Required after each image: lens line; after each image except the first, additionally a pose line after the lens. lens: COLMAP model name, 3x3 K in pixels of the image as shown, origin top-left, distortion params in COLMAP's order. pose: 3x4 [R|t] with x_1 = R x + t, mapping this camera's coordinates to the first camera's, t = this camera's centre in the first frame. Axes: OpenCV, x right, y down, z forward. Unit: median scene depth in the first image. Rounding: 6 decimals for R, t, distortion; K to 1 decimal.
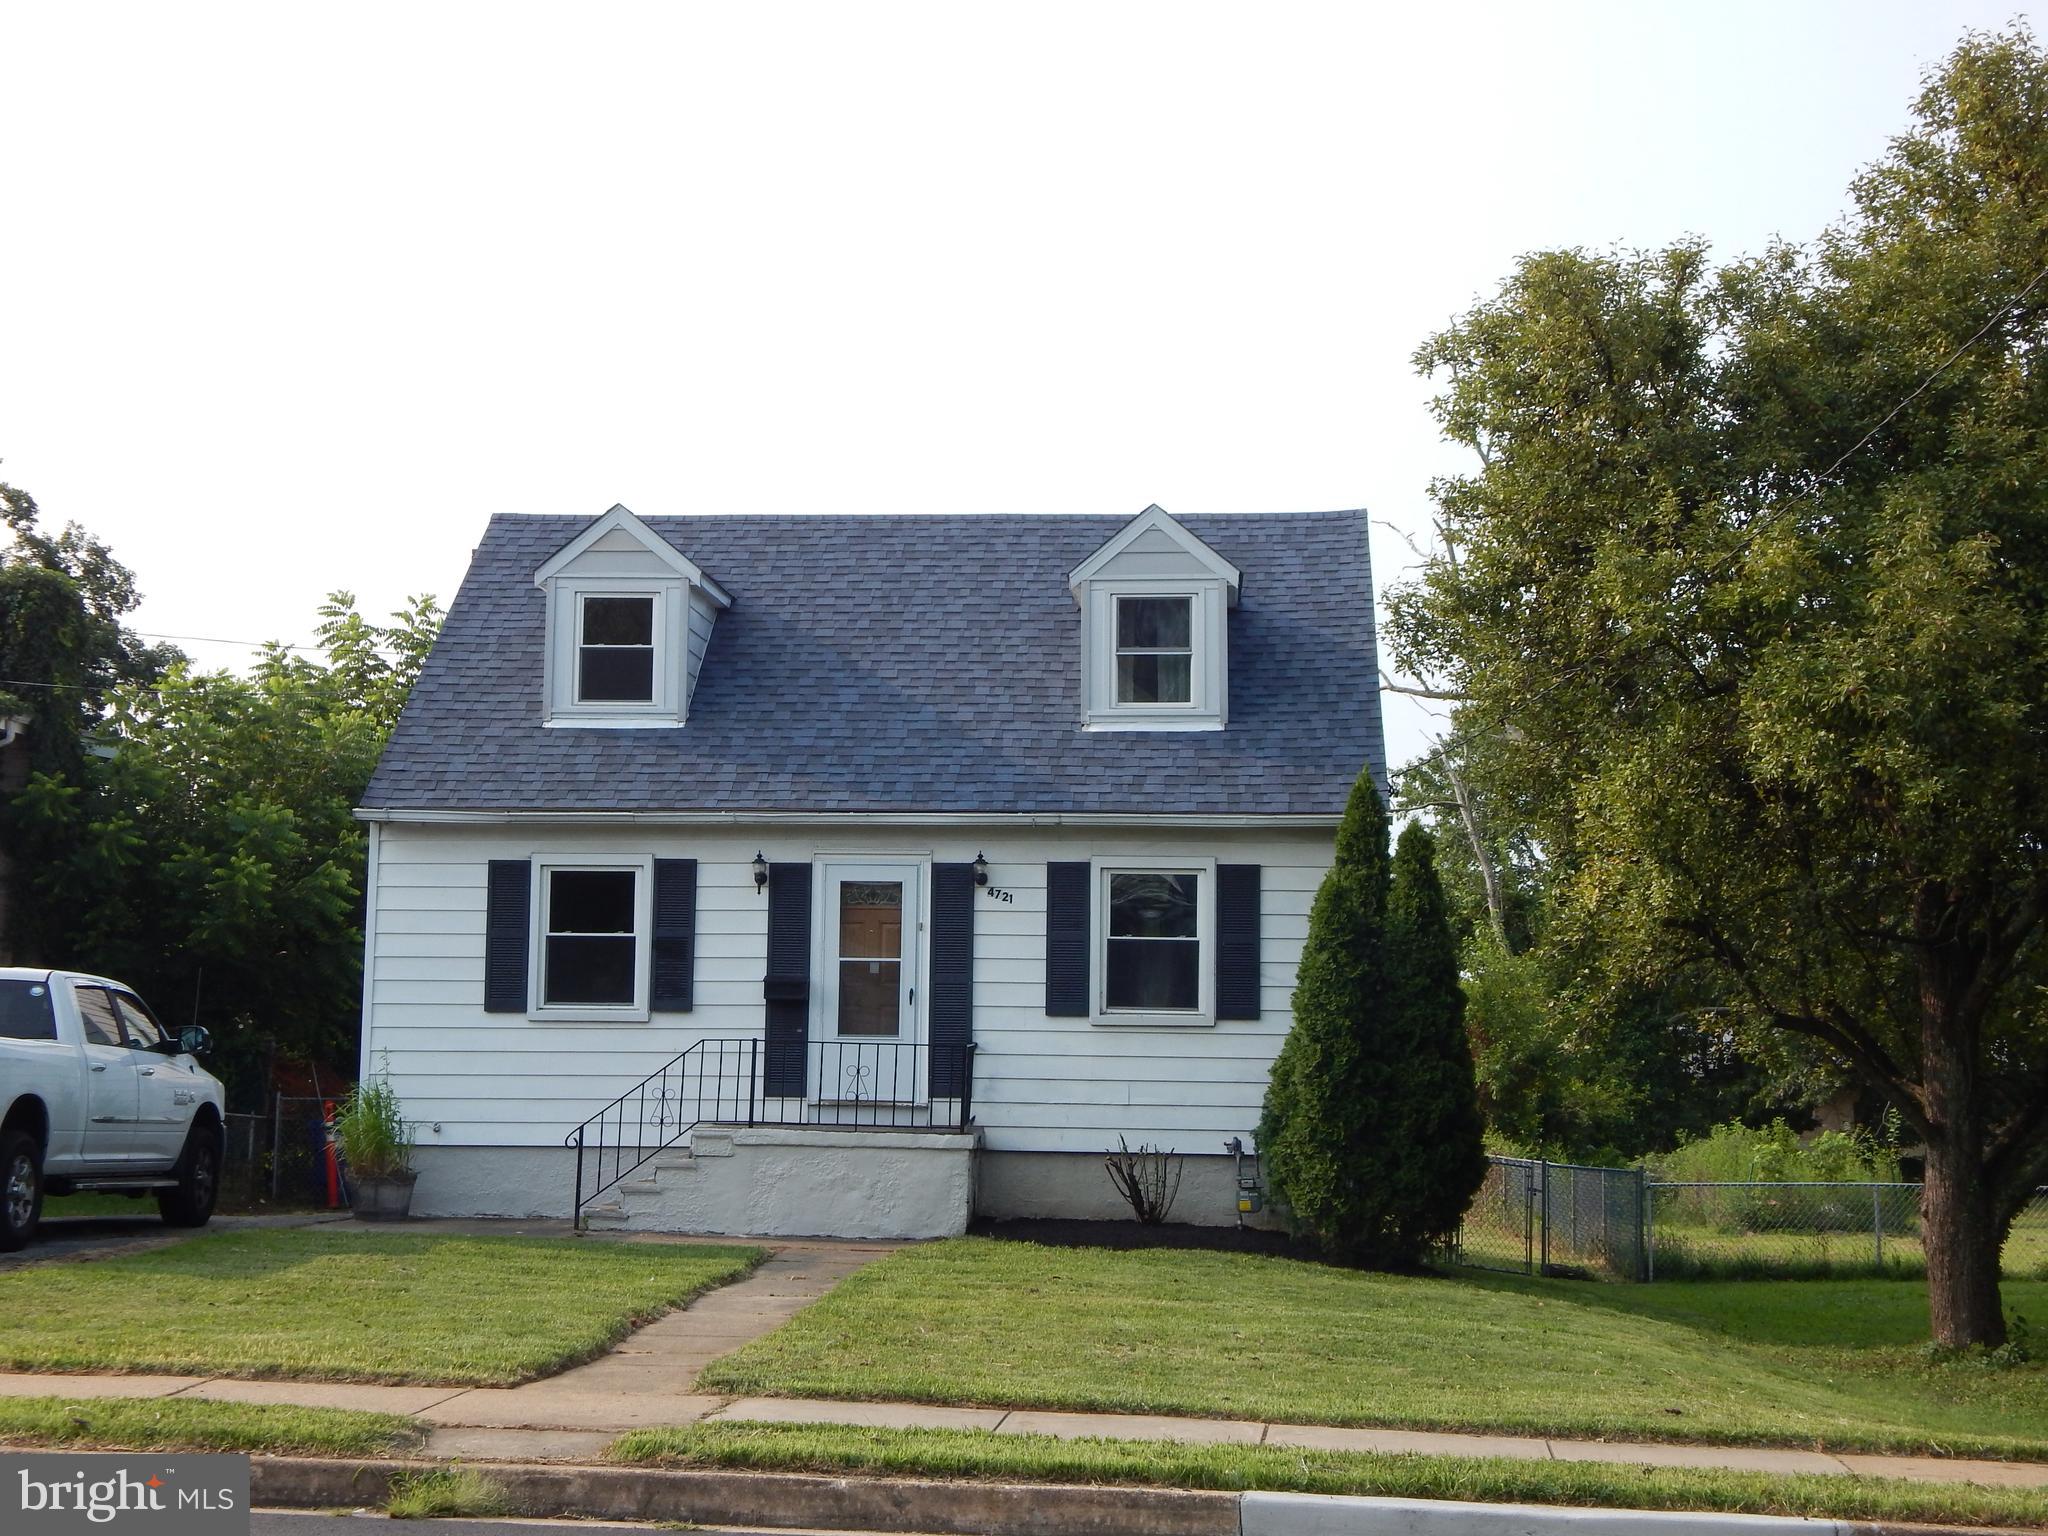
lens RADIAL K [[2866.7, 0, 1024.0], [0, 2866.7, 768.0], [0, 0, 1]] dist [-0.016752, -0.000244]
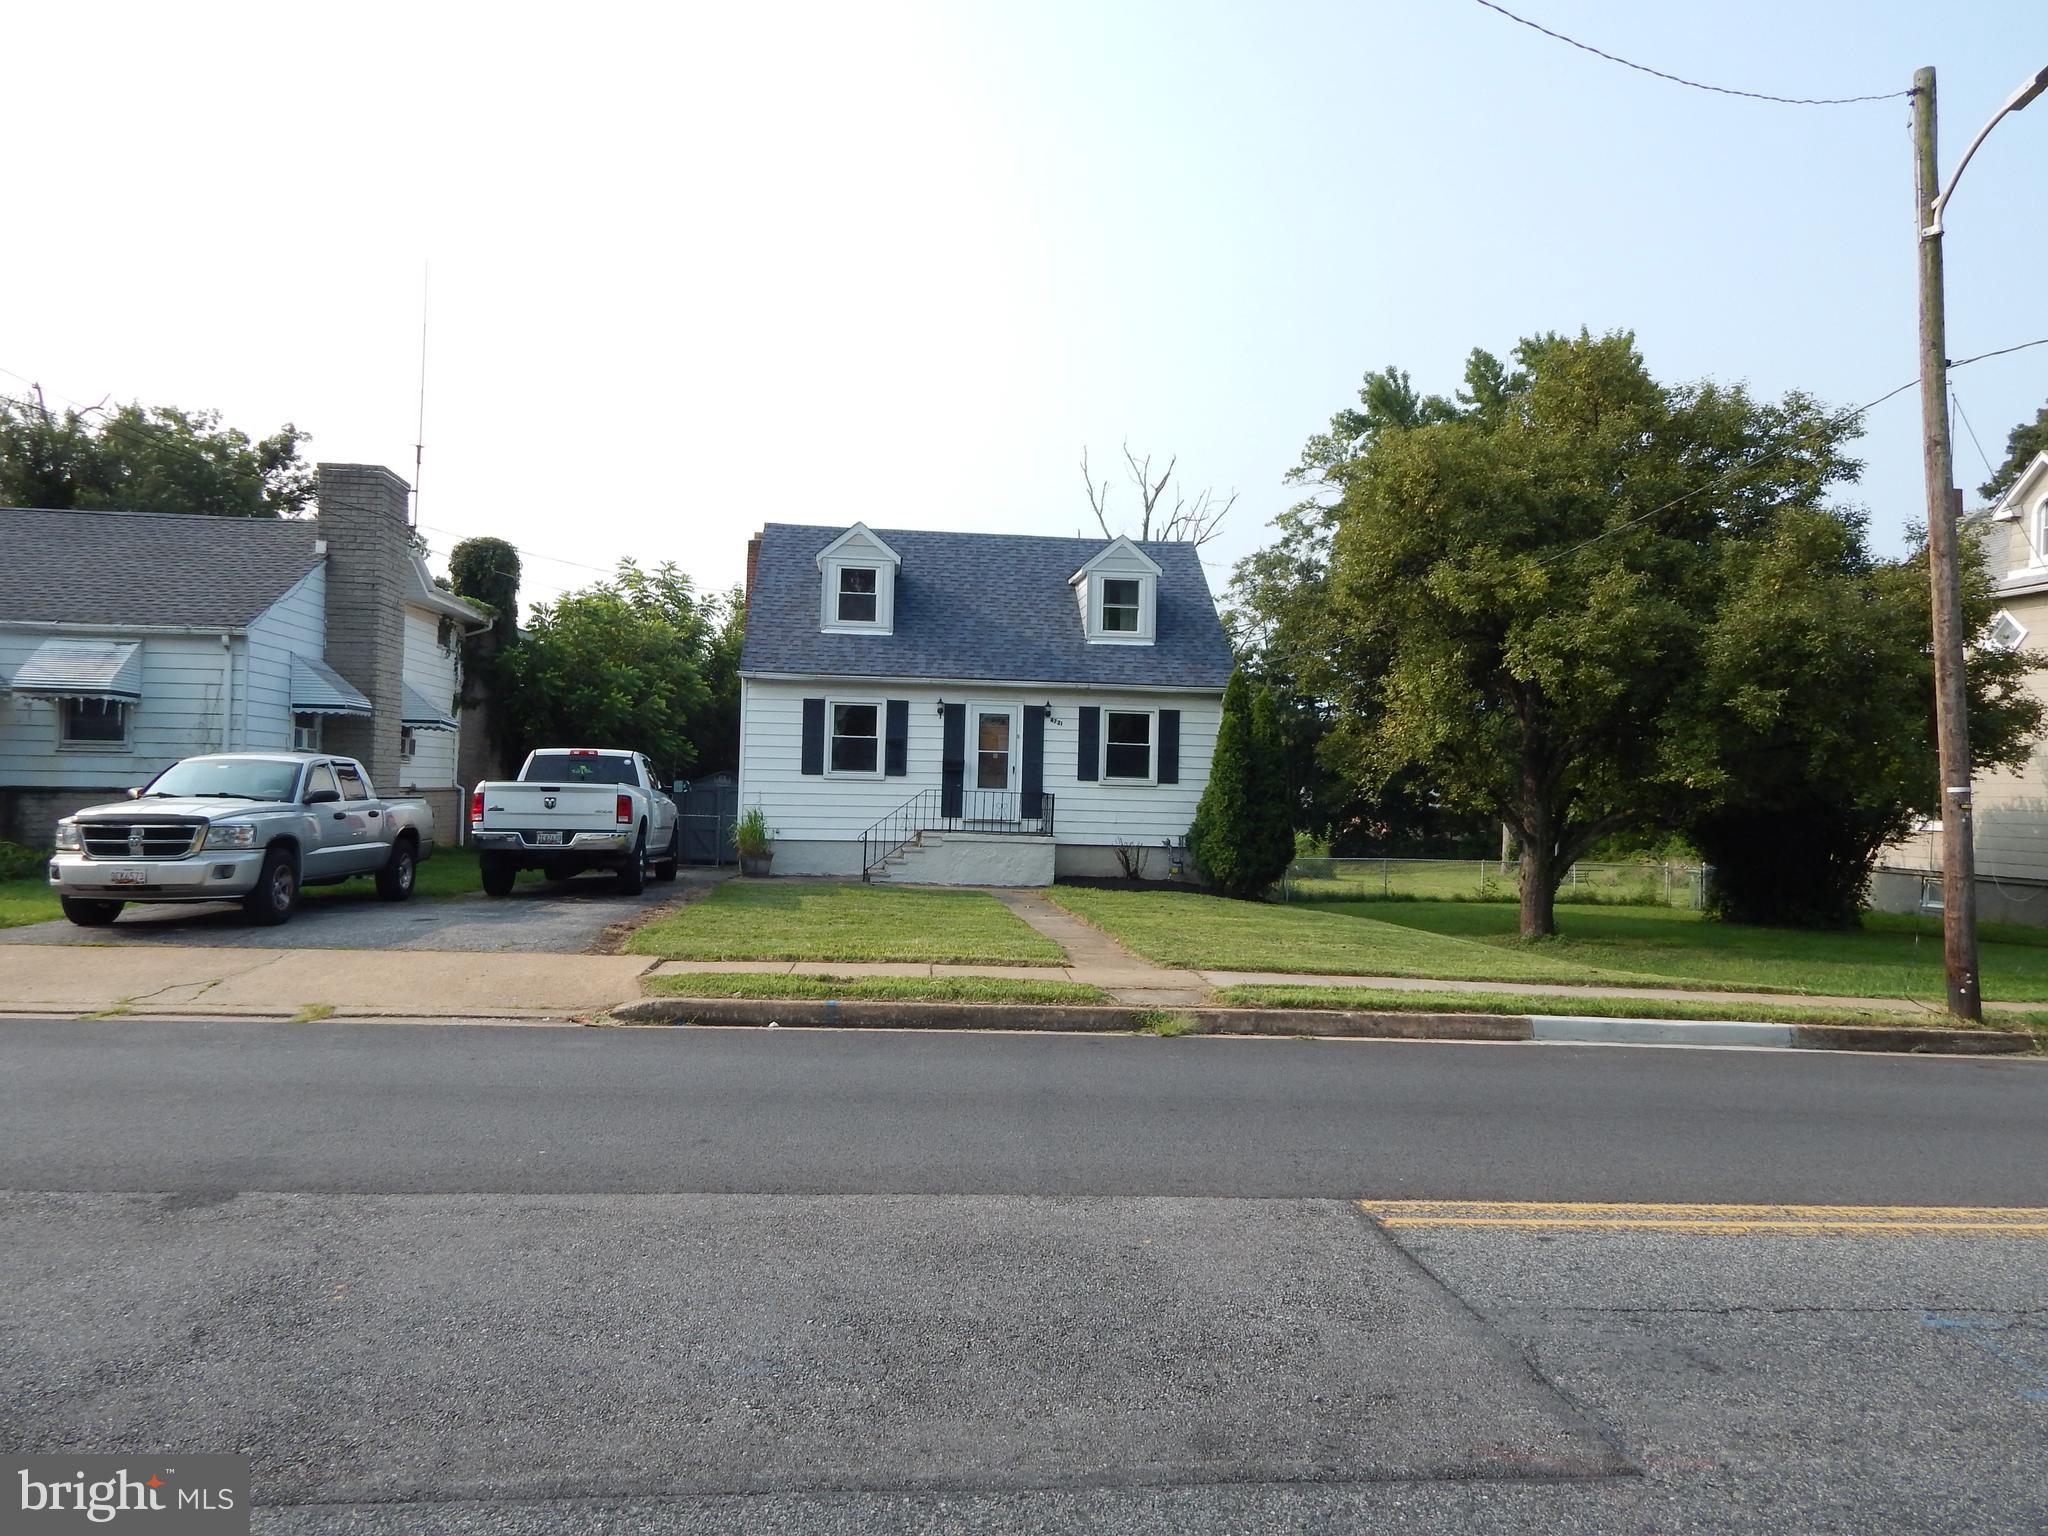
lens RADIAL K [[1351.8, 0, 1024.0], [0, 1351.8, 768.0], [0, 0, 1]] dist [0.000272, -0.062623]
pose [[0.982858, 0.015873, 0.183677, -0.210861], [-0.031165, 0.996253, 0.080672, -0.000625], [-0.181708, -0.085013, 0.979671, 0.041016]]
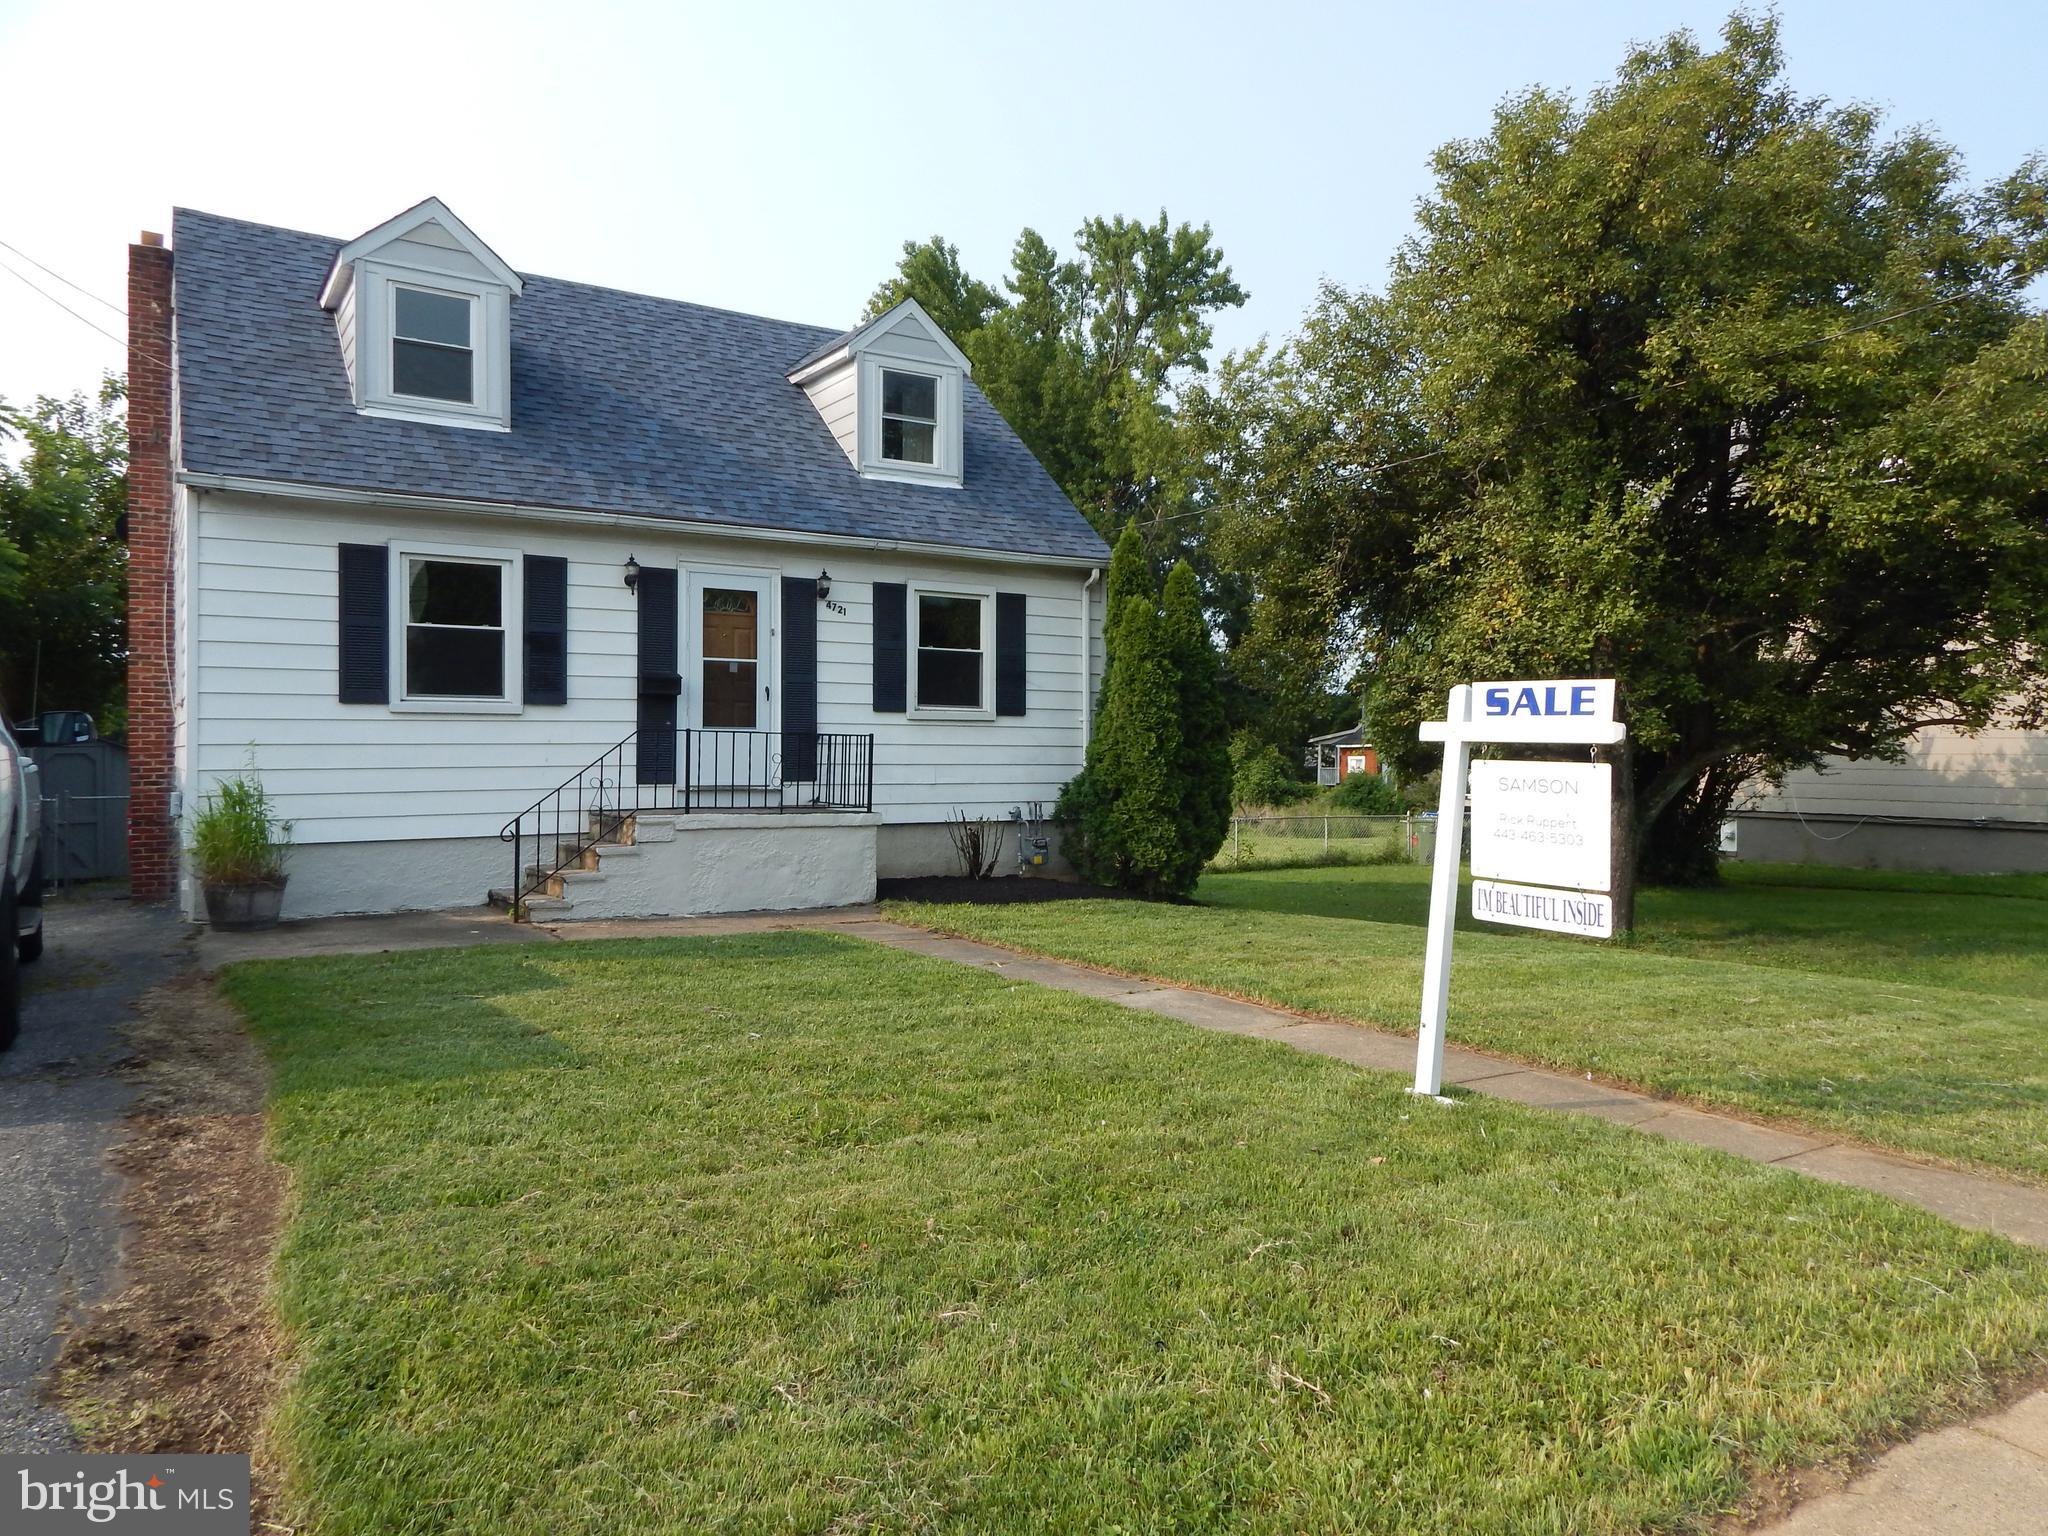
lens RADIAL K [[1373.9, 0, 1024.0], [0, 1373.9, 768.0], [0, 0, 1]] dist [0.010351, -0.000559]
pose [[0.800461, -0.016097, 0.599169, -0.283245], [-0.049741, 0.994407, 0.093167, 0.053196], [-0.597318, -0.104380, 0.795183, 0.502506]]
